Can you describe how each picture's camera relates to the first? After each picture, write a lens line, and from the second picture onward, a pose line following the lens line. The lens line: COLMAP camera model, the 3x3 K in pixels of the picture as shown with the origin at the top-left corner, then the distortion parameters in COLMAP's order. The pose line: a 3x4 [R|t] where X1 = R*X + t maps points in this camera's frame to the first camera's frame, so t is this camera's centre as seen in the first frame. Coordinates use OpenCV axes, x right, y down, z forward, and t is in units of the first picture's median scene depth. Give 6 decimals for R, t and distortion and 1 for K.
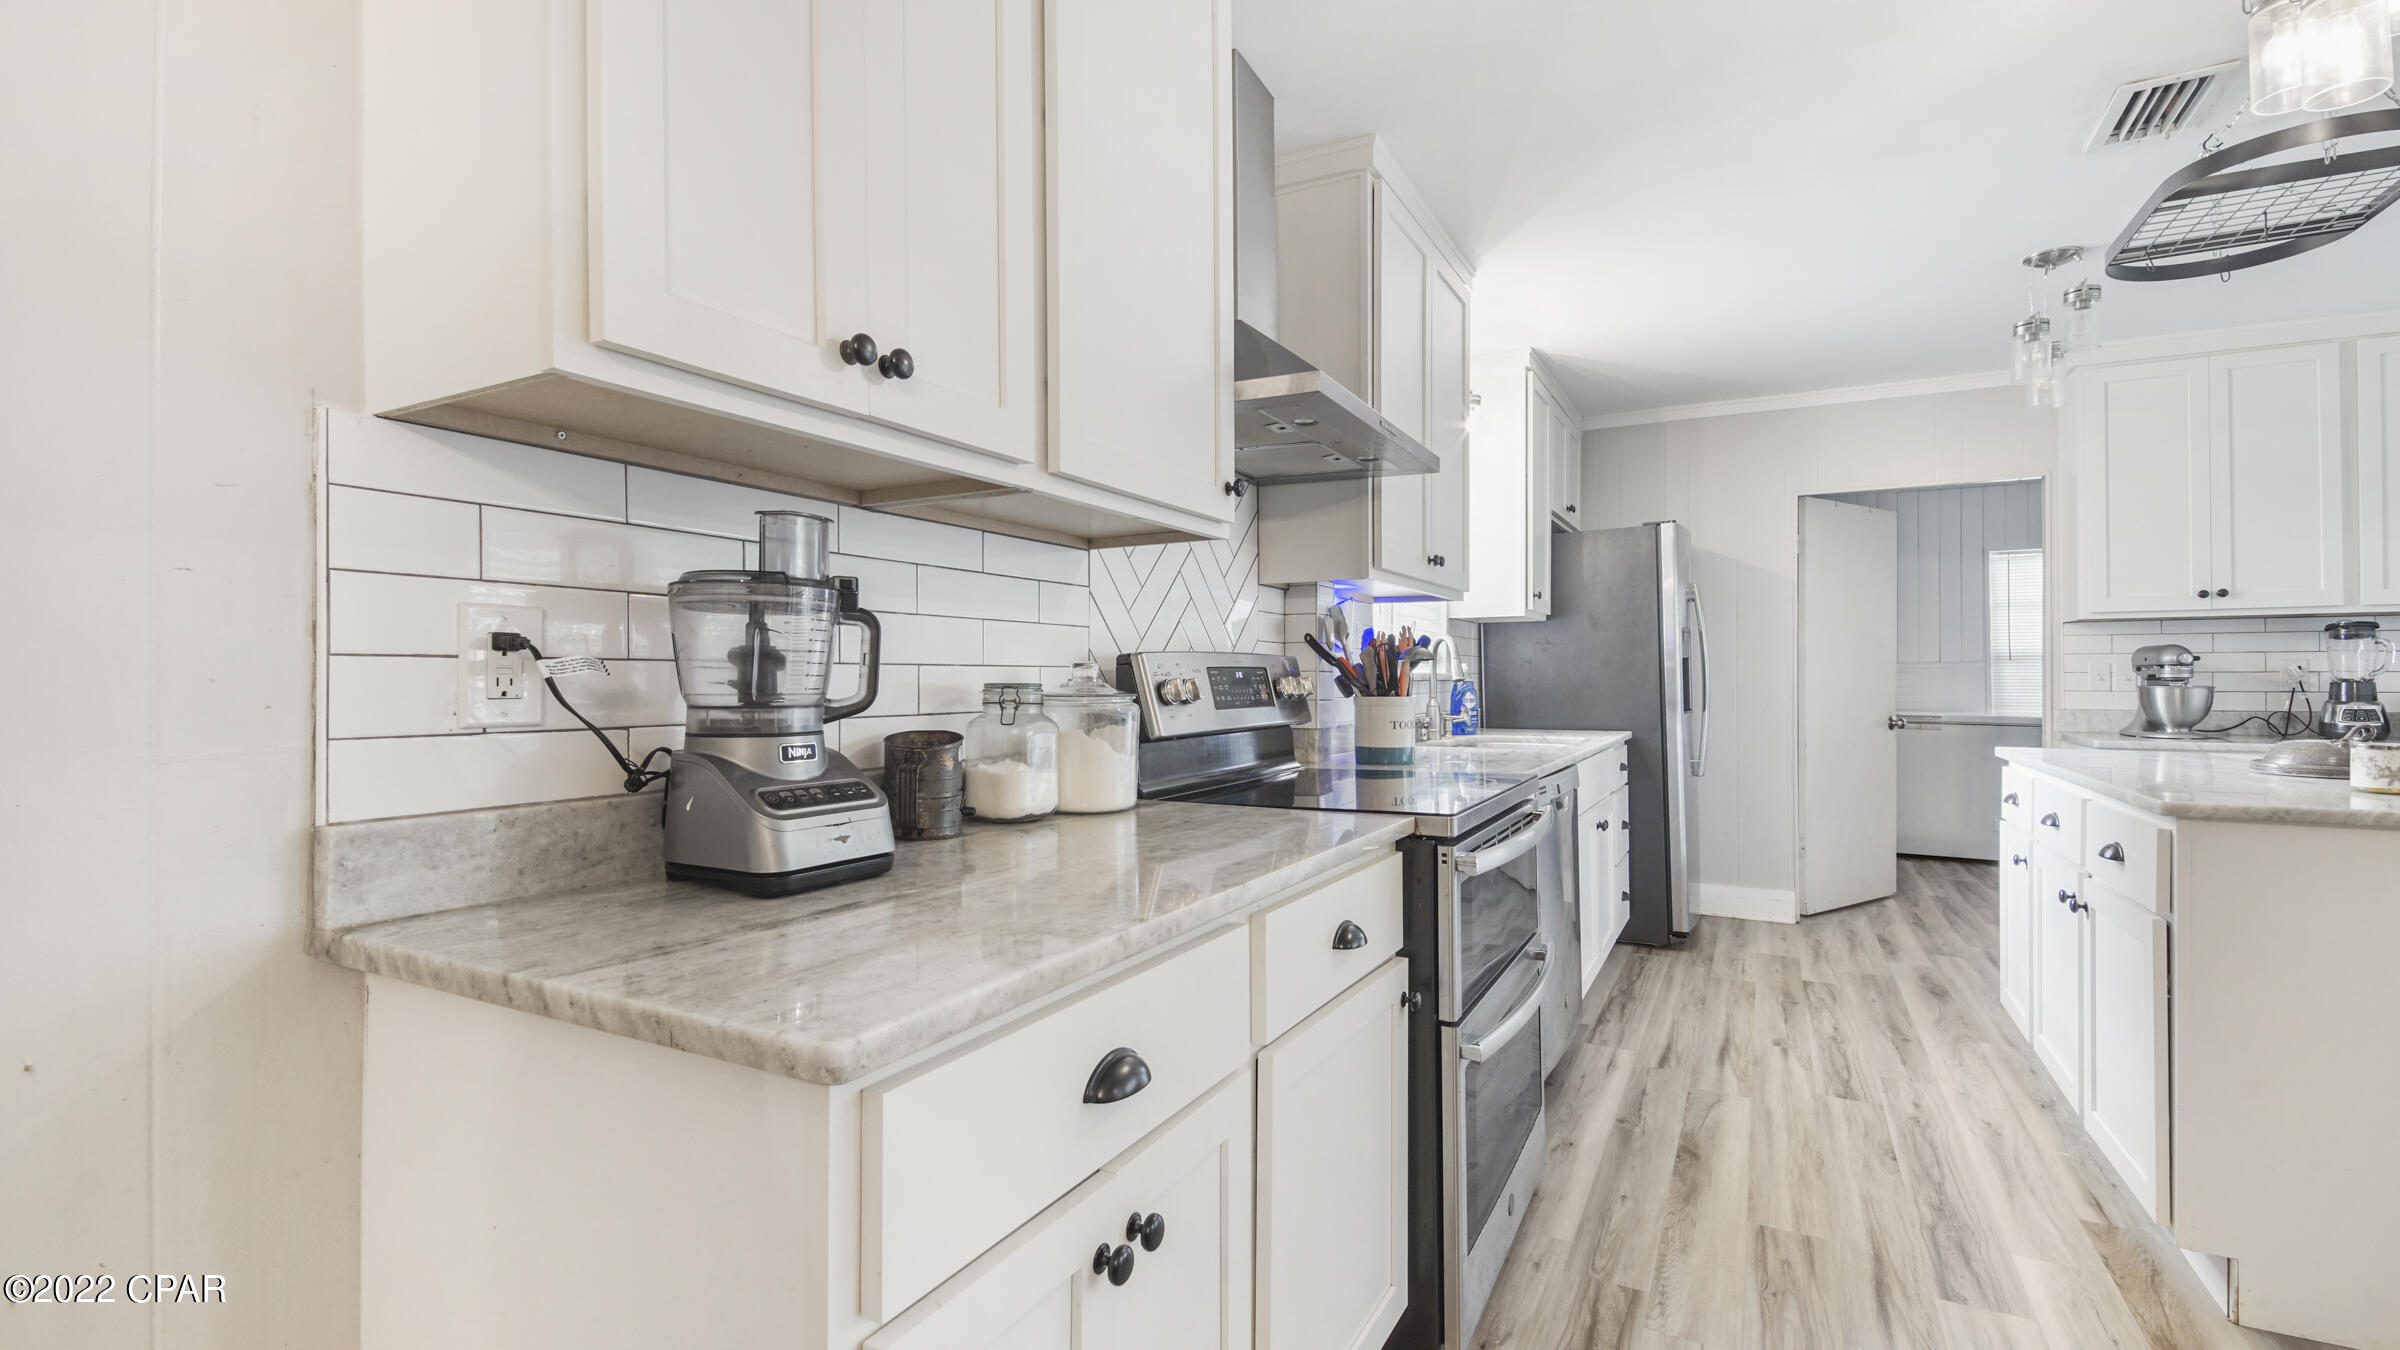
lens RADIAL K [[1050.7, 0, 1200.0], [0, 1050.7, 675.0], [0, 0, 1]] dist [0.035611, -0.018835]
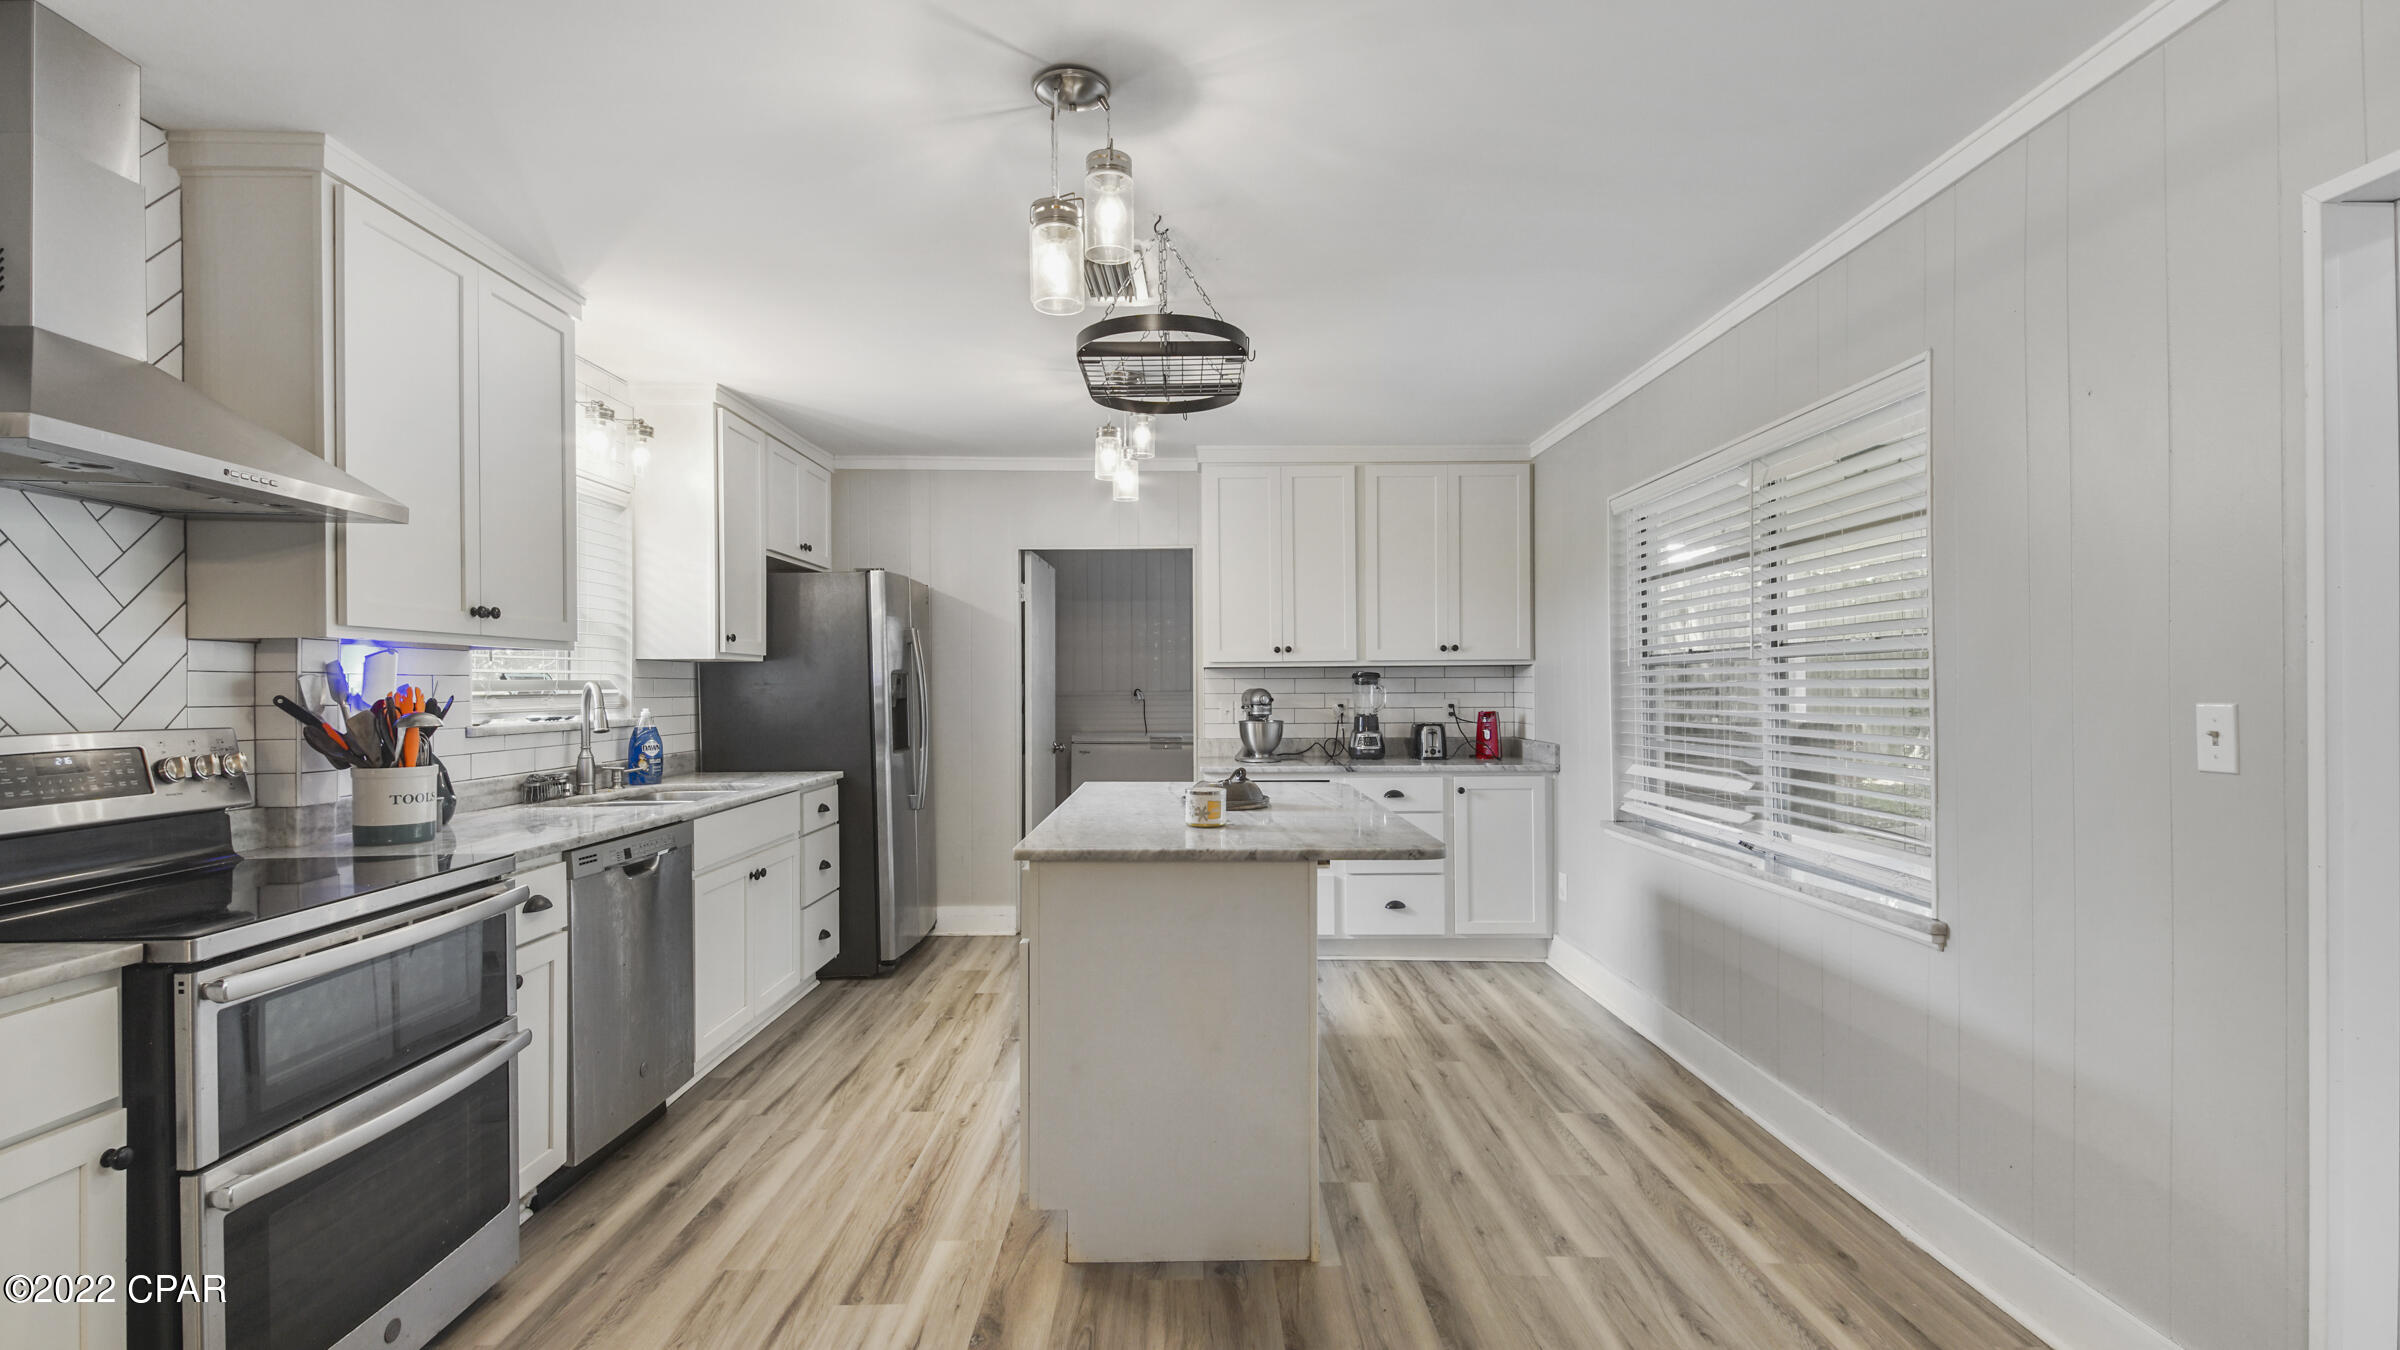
lens RADIAL K [[1063.2, 0, 1201.5], [0, 1063.2, 690.6], [0, 0, 1]] dist [0.030699, -0.021102]
pose [[0.873906, -0.003452, 0.486083, 0.279798], [0.001106, 0.999986, 0.005112, -0.040081], [-0.486094, -0.003930, 0.873897, -0.100789]]
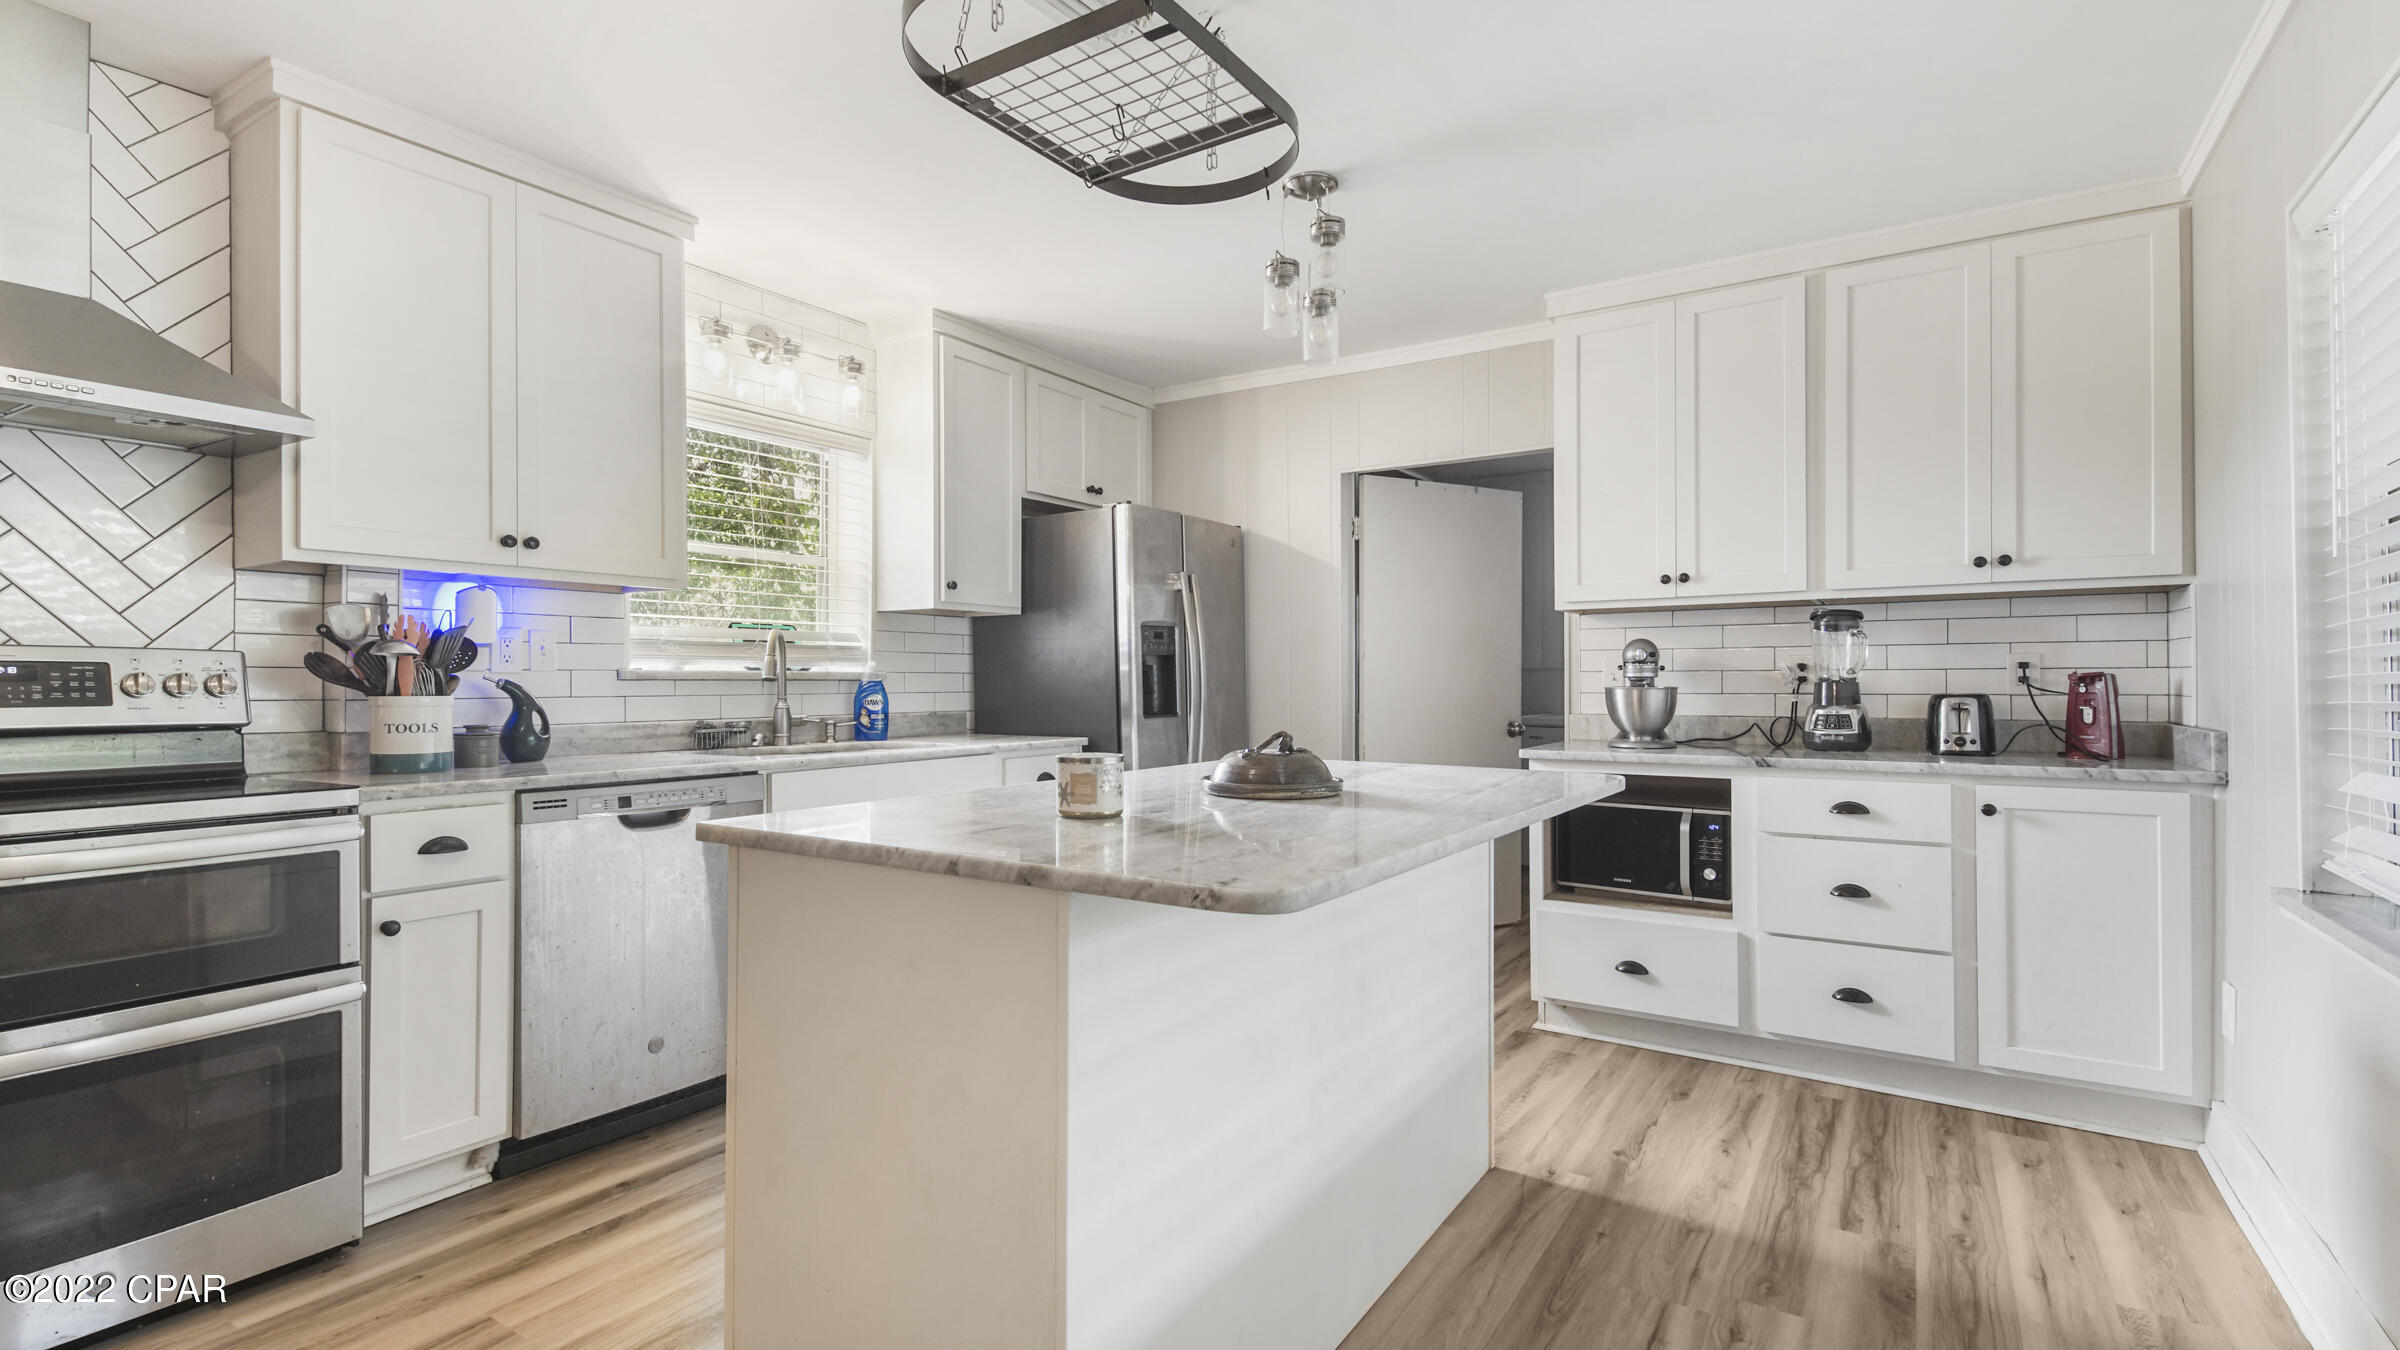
lens RADIAL K [[1081.6, 0, 1189.8], [0, 1081.6, 688.6], [0, 0, 1]] dist [0.021896, -0.021237]
pose [[0.996655, 0.000968, -0.081722, 0.761476], [-0.000176, 0.999953, 0.009699, 0.004110], [0.081728, -0.009652, 0.996608, 0.124237]]
